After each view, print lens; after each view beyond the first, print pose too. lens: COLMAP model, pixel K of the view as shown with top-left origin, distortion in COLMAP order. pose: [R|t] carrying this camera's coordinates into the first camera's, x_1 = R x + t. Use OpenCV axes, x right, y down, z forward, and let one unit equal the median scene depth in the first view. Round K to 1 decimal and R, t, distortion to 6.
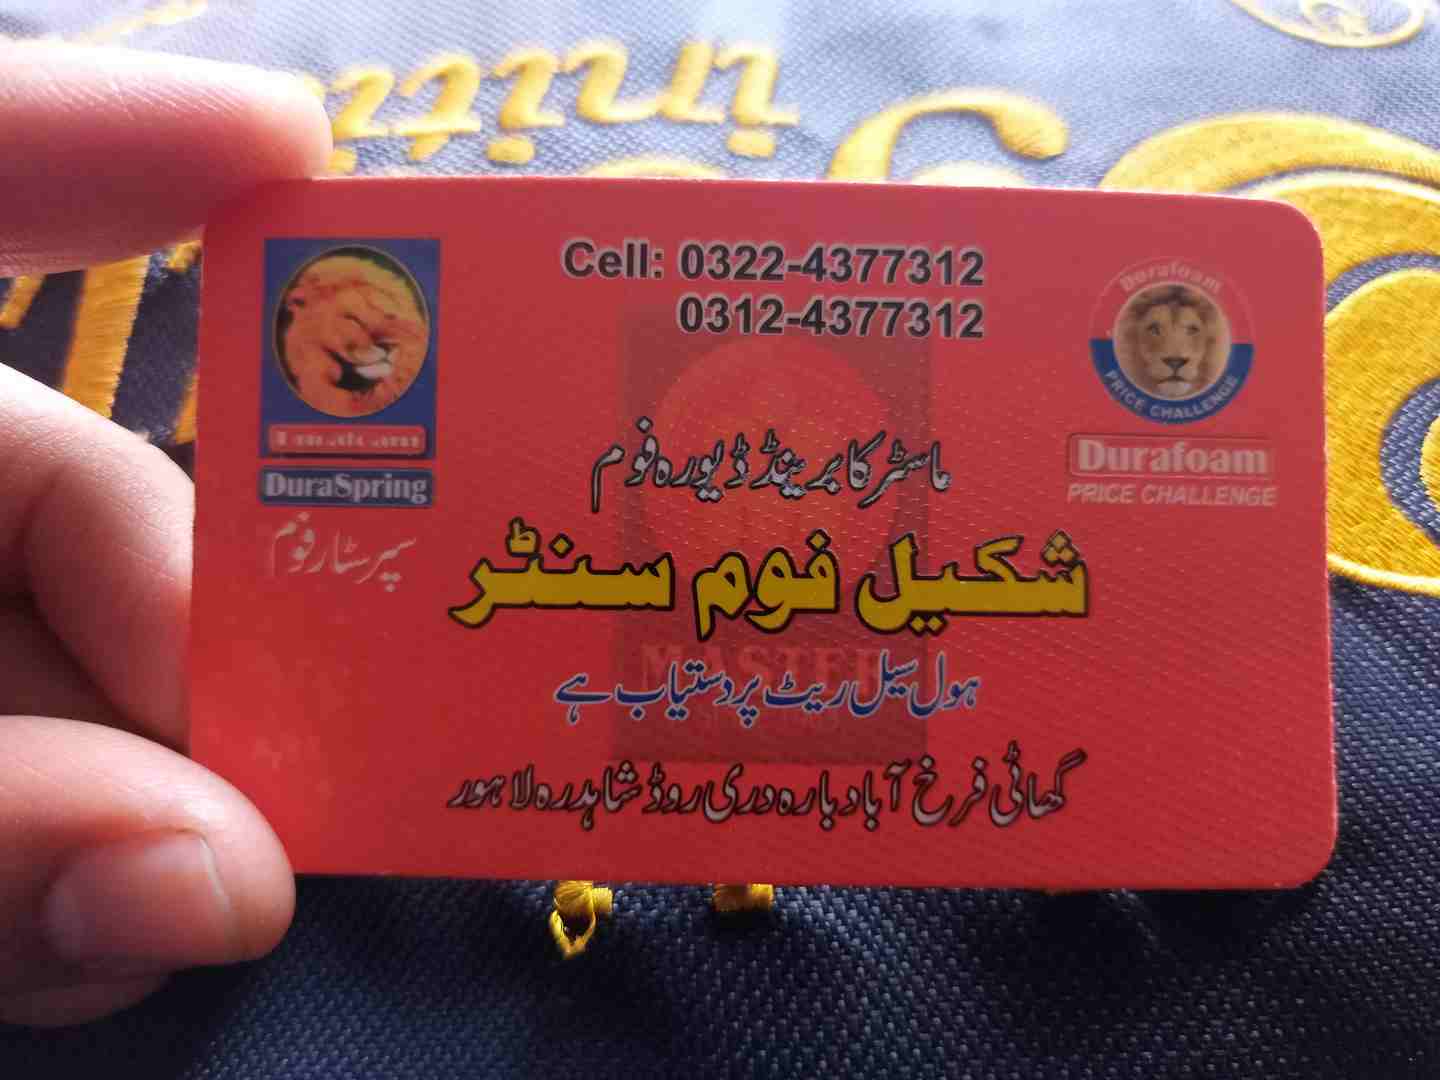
lens RADIAL K [[1167.1, 0, 720.0], [0, 1167.1, 540.0], [0, 0, 1]] dist [-0.008735, -0.005955]
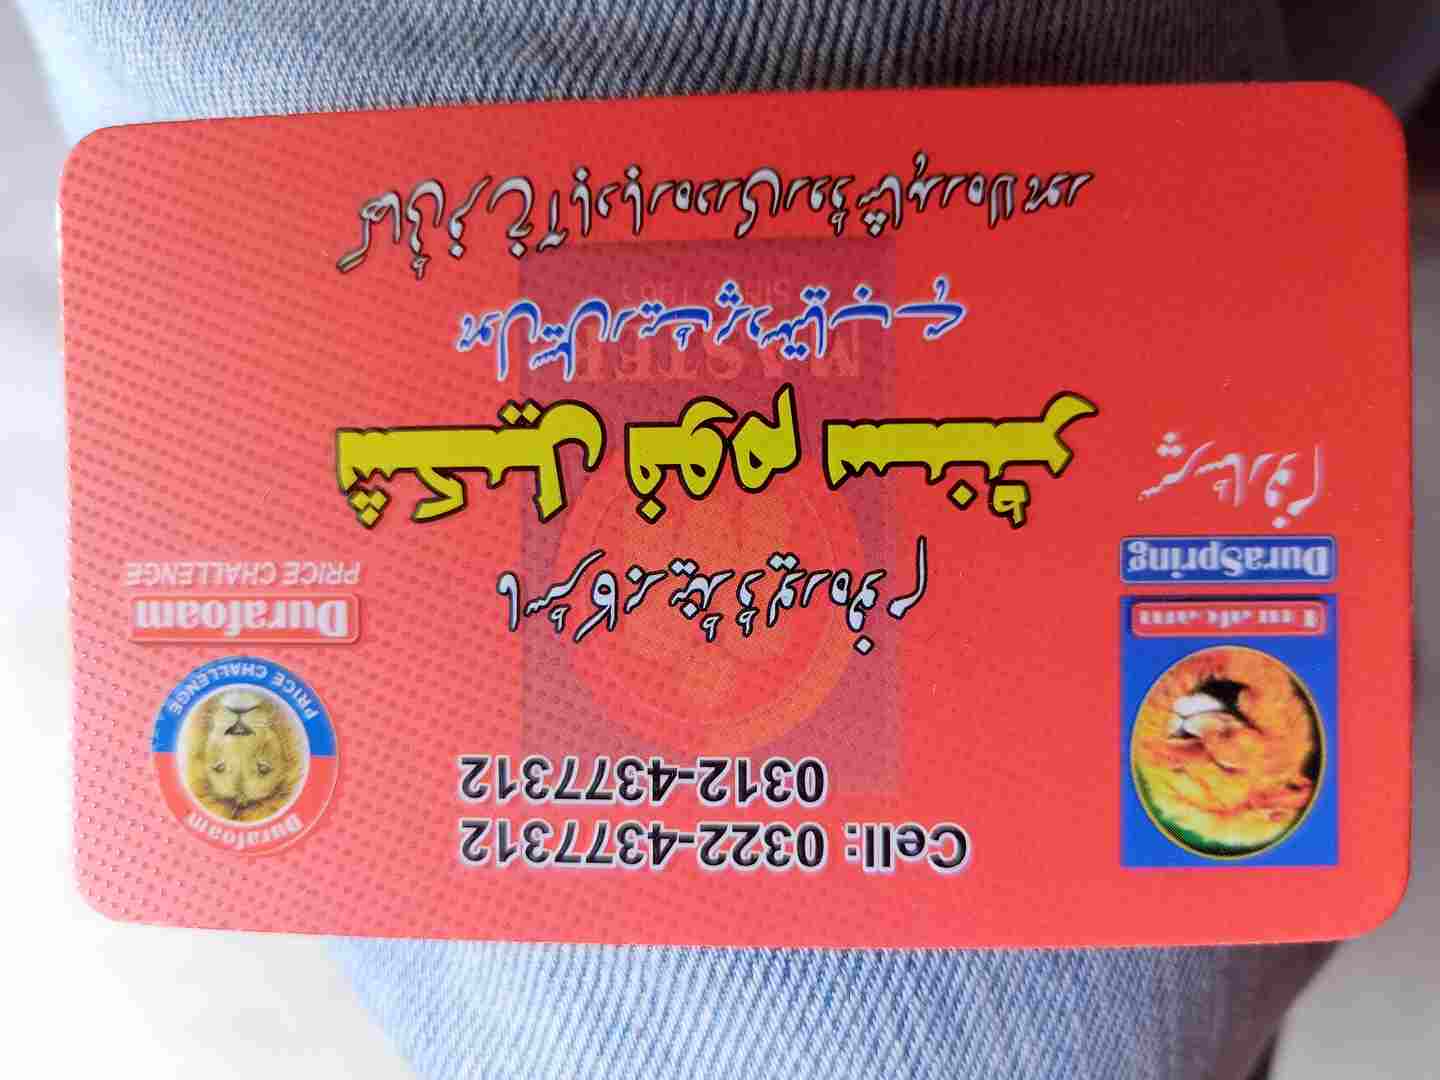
lens RADIAL K [[1167.1, 0, 720.0], [0, 1167.1, 540.0], [0, 0, 1]] dist [-0.008735, -0.005955]
pose [[-0.998597, 0.025412, 0.046461, -0.003331], [-0.027022, -0.999044, -0.034367, 0.006206], [0.045543, -0.035574, 0.998329, 0.171074]]
